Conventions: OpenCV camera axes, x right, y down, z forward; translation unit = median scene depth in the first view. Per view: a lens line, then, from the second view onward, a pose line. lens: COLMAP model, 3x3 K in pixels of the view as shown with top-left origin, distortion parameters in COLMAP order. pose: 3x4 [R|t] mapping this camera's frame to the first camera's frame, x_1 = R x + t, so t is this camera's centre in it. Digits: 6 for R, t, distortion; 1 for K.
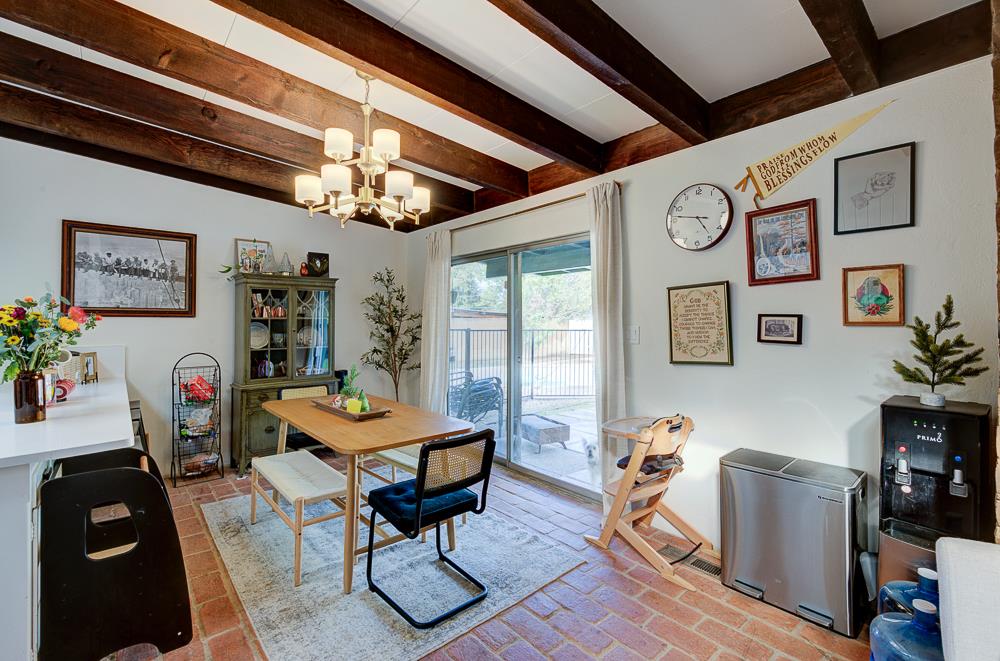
lens RADIAL K [[448.1, 0, 527.6], [0, 448.1, 317.3], [0, 0, 1]] dist [0.003160, 0.000551]
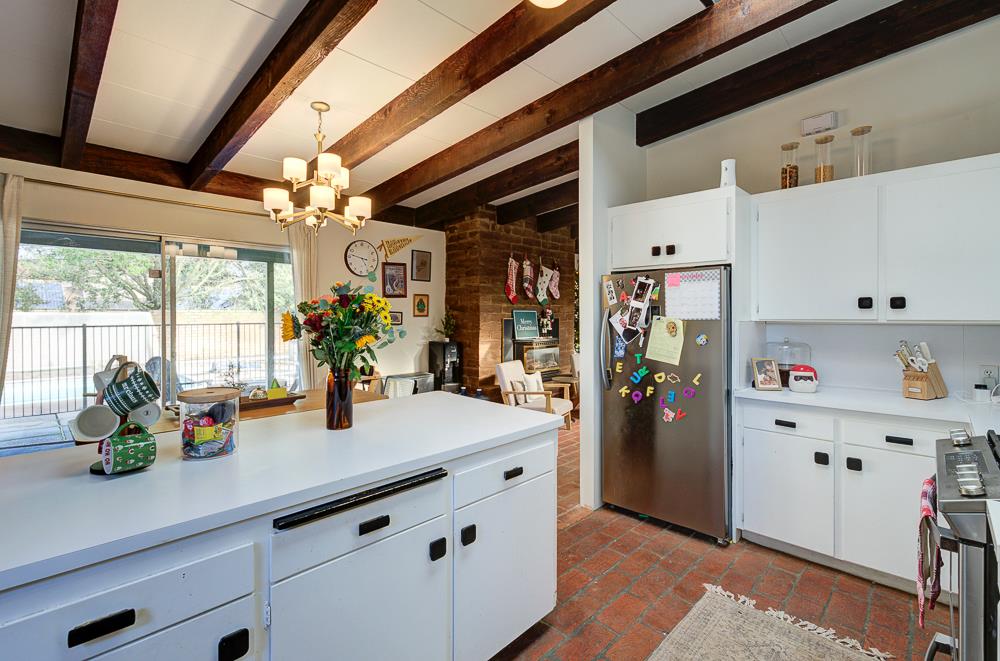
lens RADIAL K [[459.4, 0, 500.9], [0, 459.4, 312.9], [0, 0, 1]] dist [0.000591, -0.000014]
pose [[-0.047696, 0.002815, 0.998858, -1.776039], [-0.008209, 0.999961, -0.003210, 0.001718], [-0.998828, -0.008352, -0.047671, 0.598862]]
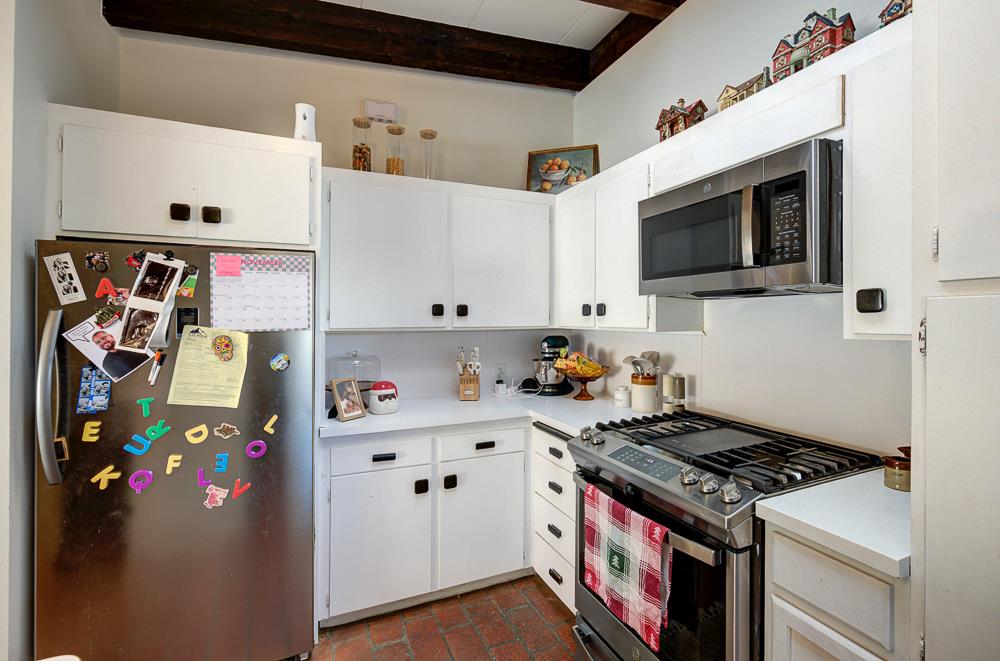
lens RADIAL K [[448.1, 0, 527.6], [0, 448.1, 317.3], [0, 0, 1]] dist [0.003160, 0.000551]
pose [[-0.947458, 0.006589, 0.319813, -1.260503], [0.001154, 0.999852, -0.017183, 0.001416], [-0.319878, -0.015911, -0.947325, 0.602898]]
